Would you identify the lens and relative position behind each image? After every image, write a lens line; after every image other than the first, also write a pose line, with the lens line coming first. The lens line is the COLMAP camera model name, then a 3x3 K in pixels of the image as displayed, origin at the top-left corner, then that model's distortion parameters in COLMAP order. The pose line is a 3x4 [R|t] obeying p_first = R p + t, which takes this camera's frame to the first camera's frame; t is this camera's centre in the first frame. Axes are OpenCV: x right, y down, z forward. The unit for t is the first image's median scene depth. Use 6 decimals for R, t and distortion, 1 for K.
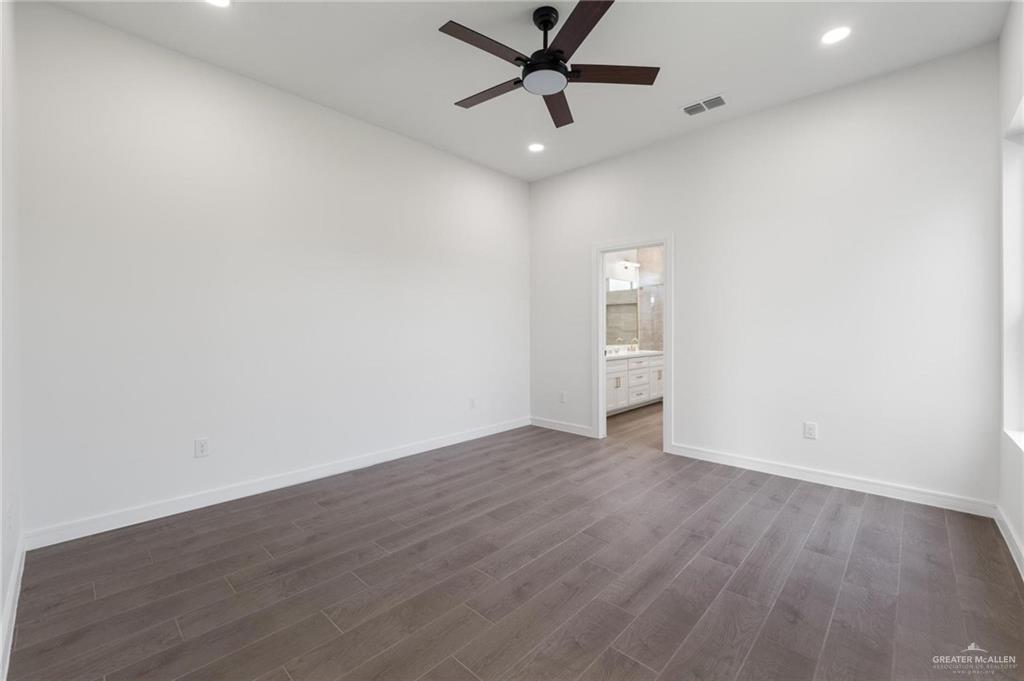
lens RADIAL K [[424.8, 0, 512.8], [0, 424.8, 336.4], [0, 0, 1]] dist [0.001309, 0.000056]
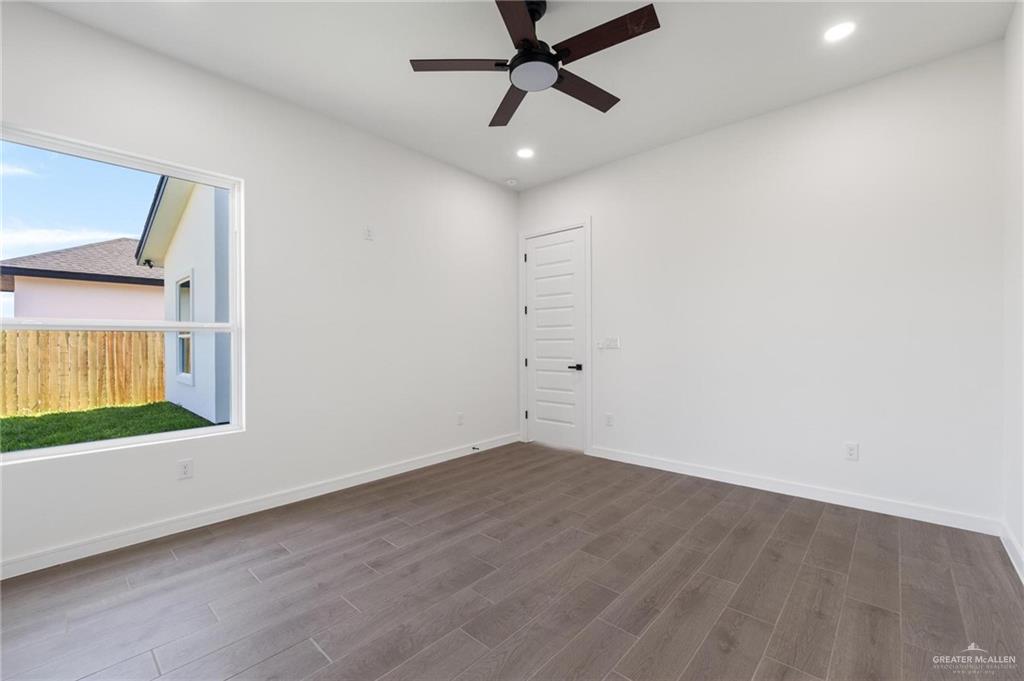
lens RADIAL K [[425.4, 0, 510.0], [0, 425.4, 343.1], [0, 0, 1]] dist [0.000241, 0.000034]
pose [[-0.999899, 0.008506, -0.011419, 0.160994], [0.008245, 0.999707, 0.022743, -0.041562], [0.011609, 0.022646, -0.999676, 2.166927]]
